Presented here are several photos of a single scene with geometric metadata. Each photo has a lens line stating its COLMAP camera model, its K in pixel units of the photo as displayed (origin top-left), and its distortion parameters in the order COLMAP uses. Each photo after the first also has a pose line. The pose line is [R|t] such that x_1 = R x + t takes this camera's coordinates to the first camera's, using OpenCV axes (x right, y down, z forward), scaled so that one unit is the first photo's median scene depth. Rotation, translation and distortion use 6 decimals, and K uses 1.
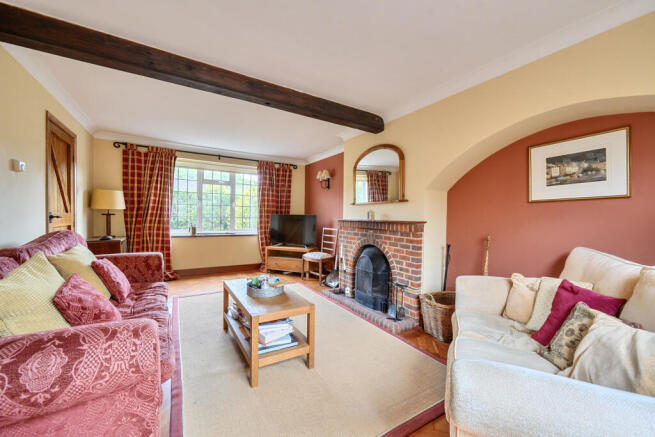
lens RADIAL K [[259.0, 0, 326.3], [0, 259.0, 217.3], [0, 0, 1]] dist [0.000466, 0.000002]
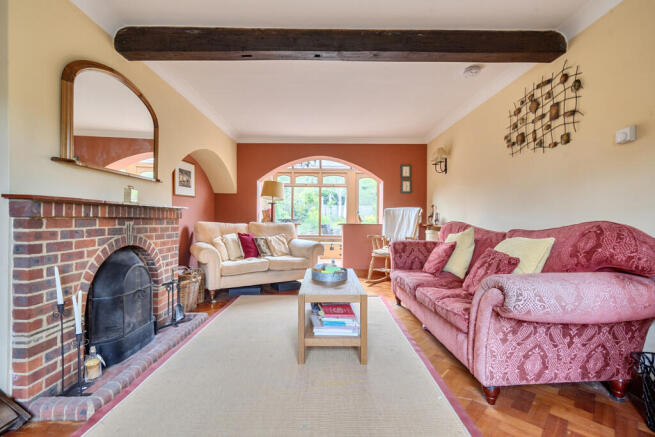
lens RADIAL K [[286.0, 0, 327.1], [0, 286.0, 221.8], [0, 0, 1]] dist [0.004236, 0.000743]
pose [[-0.853949, -0.025099, 0.519752, -0.567051], [-0.016864, 0.999646, 0.020565, 0.033161], [-0.520084, 0.008796, -0.854070, 1.382763]]
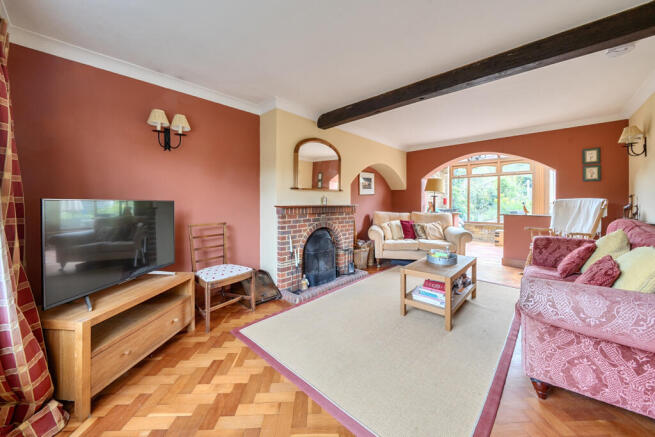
lens RADIAL K [[241.4, 0, 335.7], [0, 241.4, 202.4], [0, 0, 1]] dist [-0.001181, -0.000015]
pose [[-0.289836, -0.016662, 0.956931, -0.875611], [-0.000054, 0.999849, 0.017393, -0.020099], [-0.957076, 0.004990, -0.289793, 1.309740]]
